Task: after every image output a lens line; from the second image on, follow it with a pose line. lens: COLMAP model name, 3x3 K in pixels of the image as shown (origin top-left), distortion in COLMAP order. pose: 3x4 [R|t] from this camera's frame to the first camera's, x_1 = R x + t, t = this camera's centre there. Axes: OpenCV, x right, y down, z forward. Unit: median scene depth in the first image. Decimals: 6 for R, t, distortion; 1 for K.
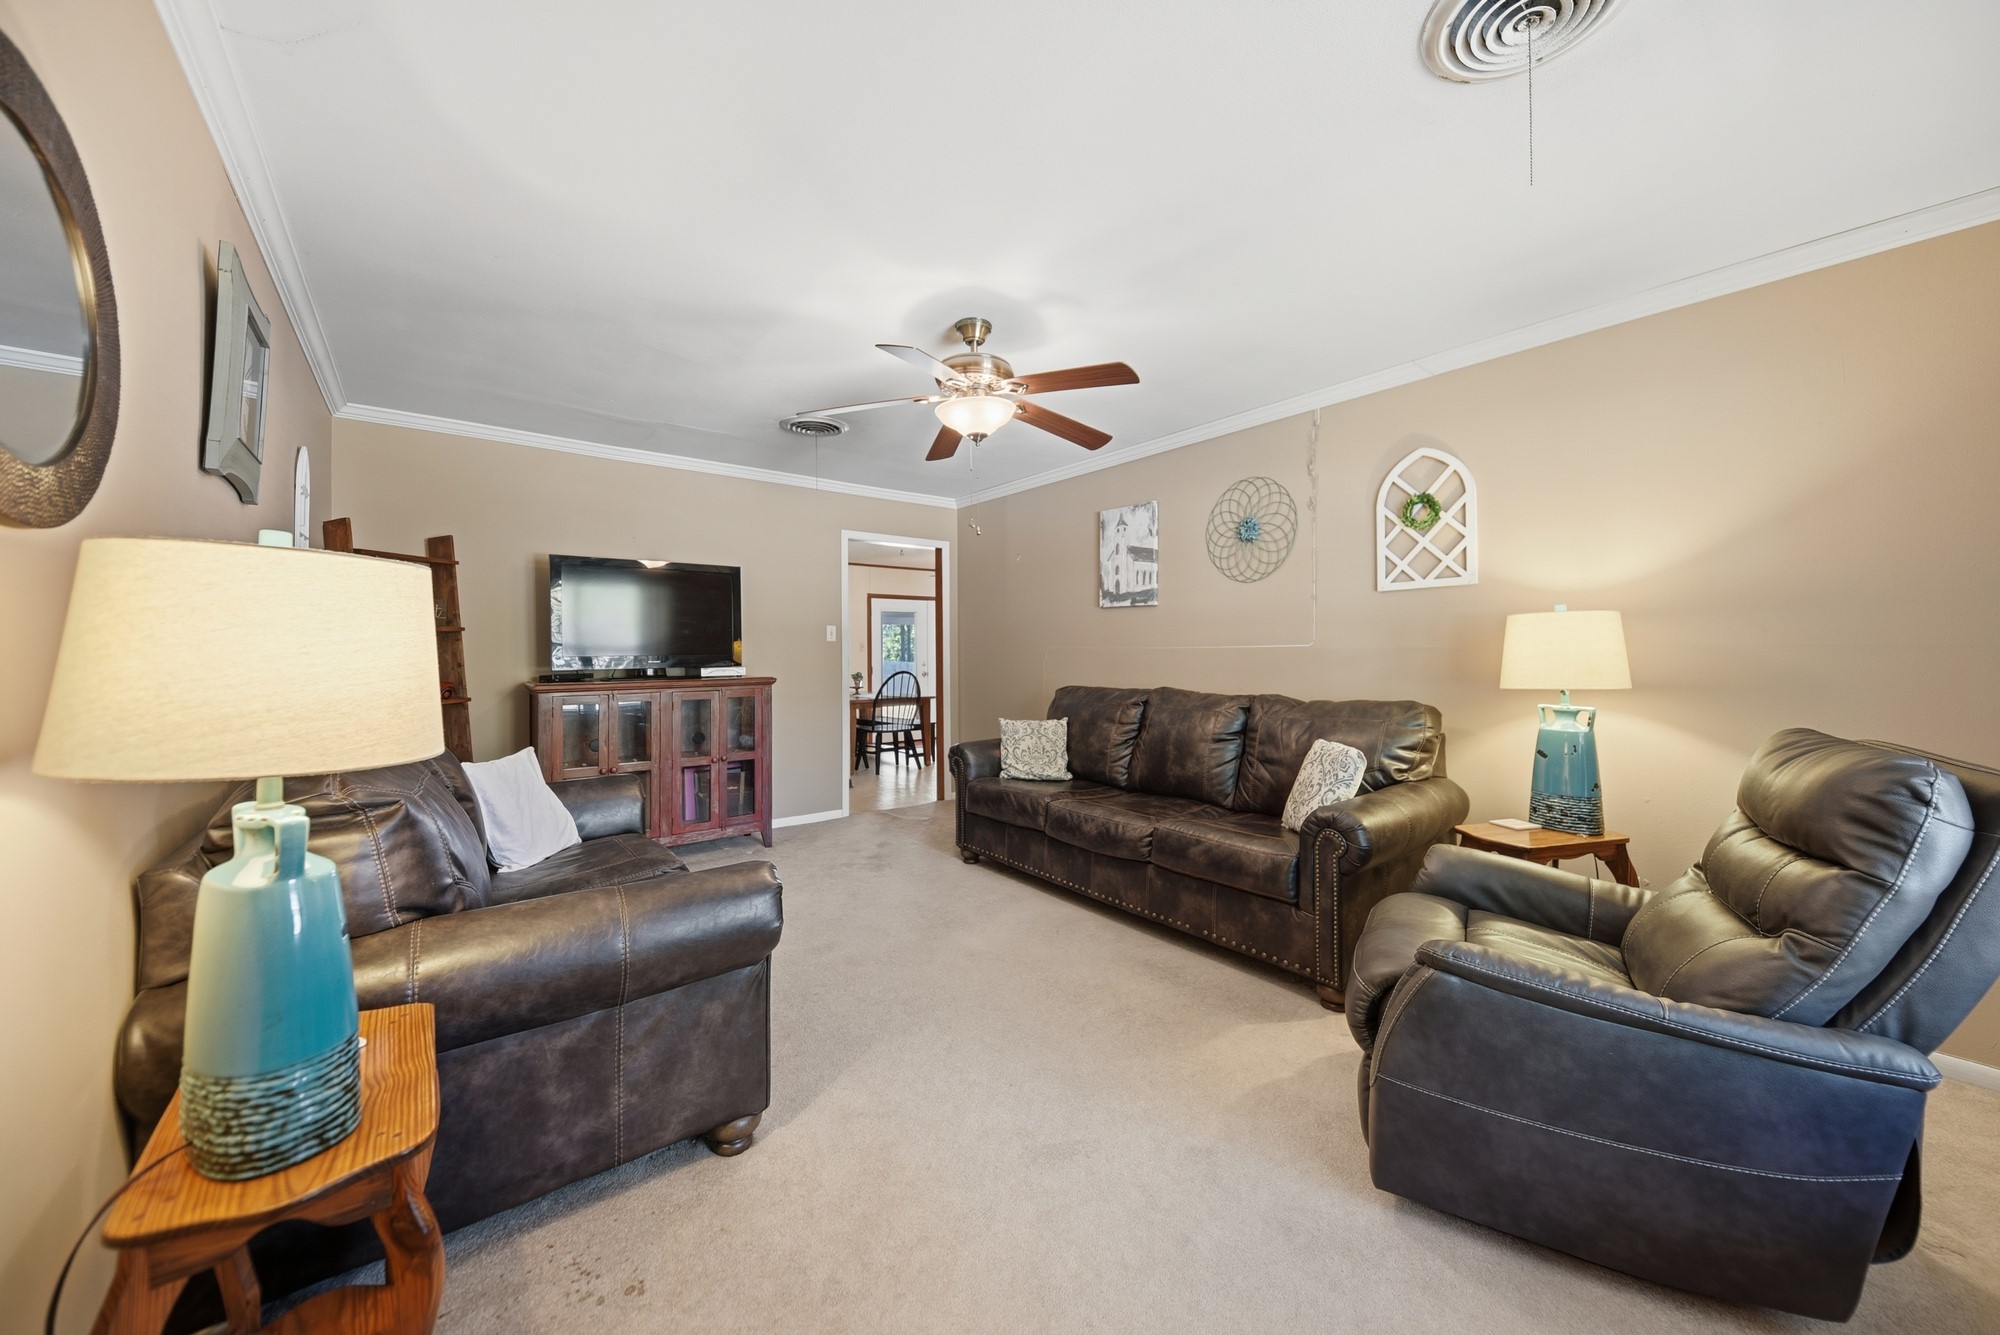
lens RADIAL K [[709.2, 0, 1005.4], [0, 709.2, 659.4], [0, 0, 1]] dist [-0.000602, -0.000073]
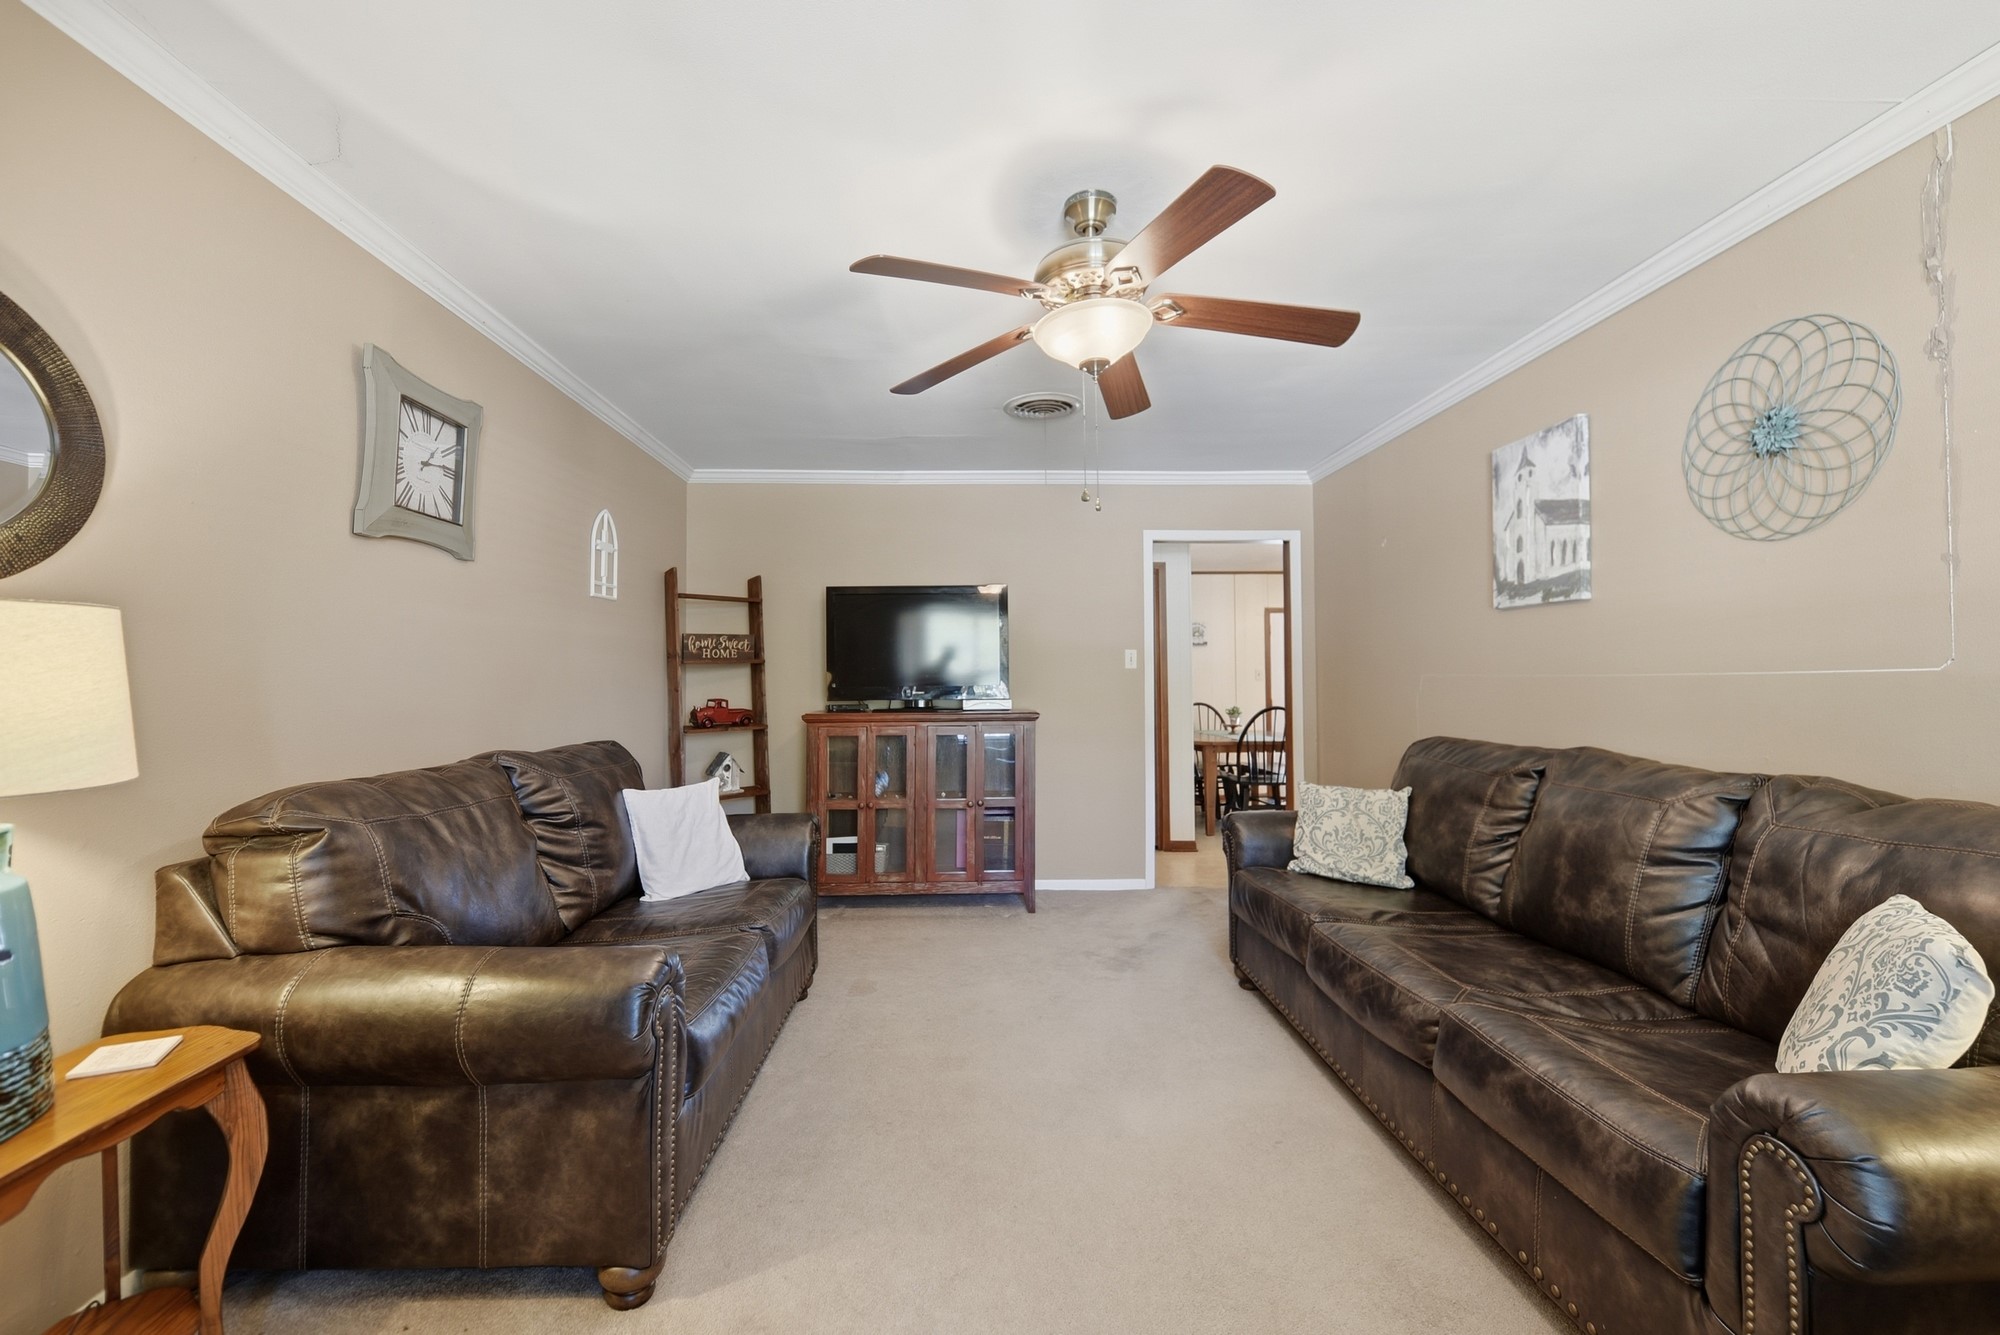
lens RADIAL K [[791.6, 0, 996.3], [0, 791.6, 670.9], [0, 0, 1]] dist [0.014222, -0.007740]
pose [[0.799090, -0.008273, -0.601154, 0.241008], [-0.005365, 0.999767, -0.020890, -0.004892], [0.601187, 0.019918, 0.798860, 0.245007]]
